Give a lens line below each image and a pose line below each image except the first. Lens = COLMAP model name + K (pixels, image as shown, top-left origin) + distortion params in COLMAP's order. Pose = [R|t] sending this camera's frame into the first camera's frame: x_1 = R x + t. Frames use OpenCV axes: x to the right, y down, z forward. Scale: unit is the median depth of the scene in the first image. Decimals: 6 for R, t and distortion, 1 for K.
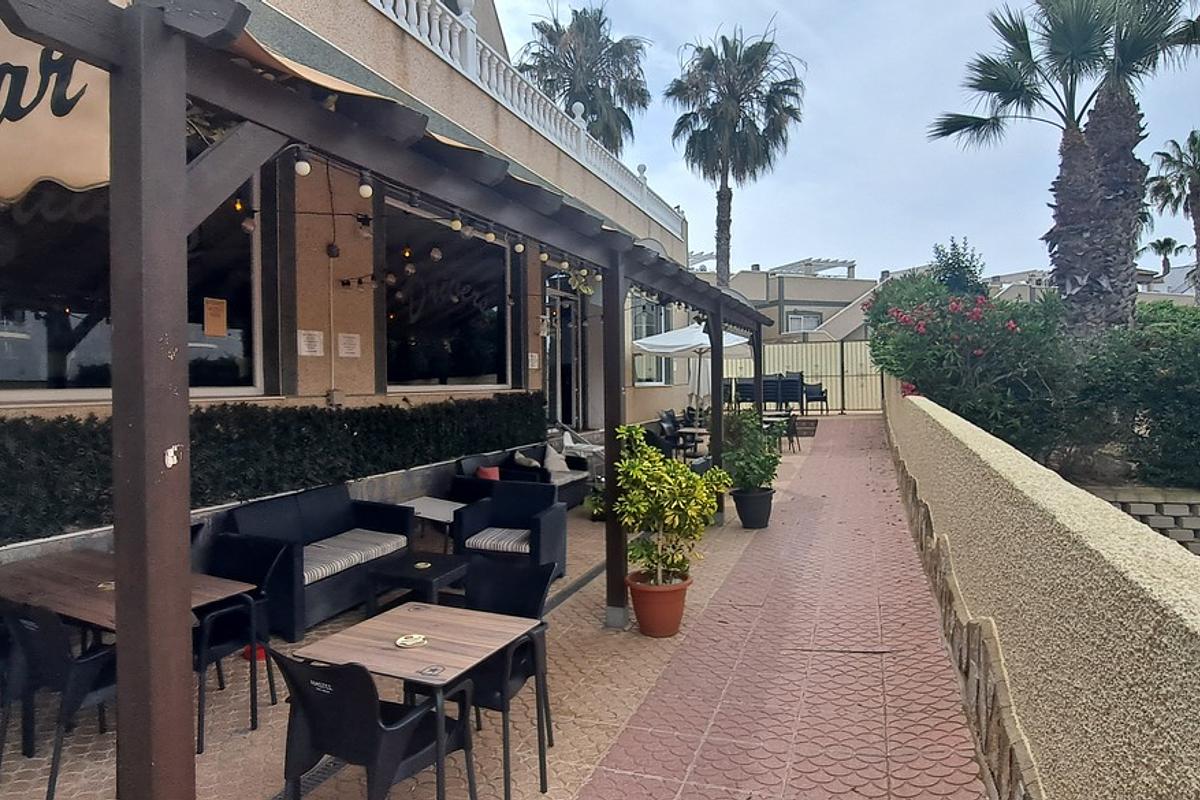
lens RADIAL K [[713.1, 0, 591.9], [0, 713.1, 393.8], [0, 0, 1]] dist [-0.010633, -0.007126]
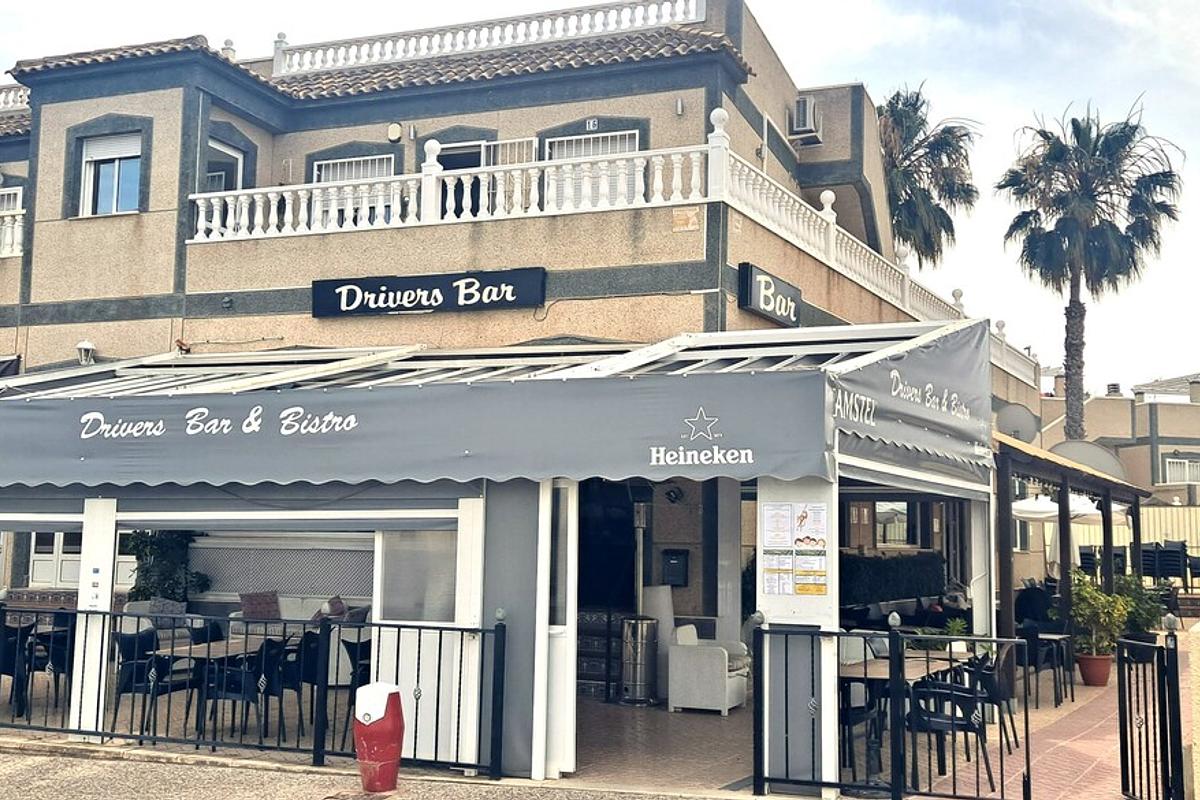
lens RADIAL K [[1301.5, 0, 604.6], [0, 1301.5, 401.4], [0, 0, 1]] dist [0.062392, 0.000000]
pose [[0.990813, 0.014422, -0.134471, -0.134298], [-0.030951, 0.992090, -0.121654, 0.012125], [0.131652, 0.124698, 0.983422, -0.487569]]
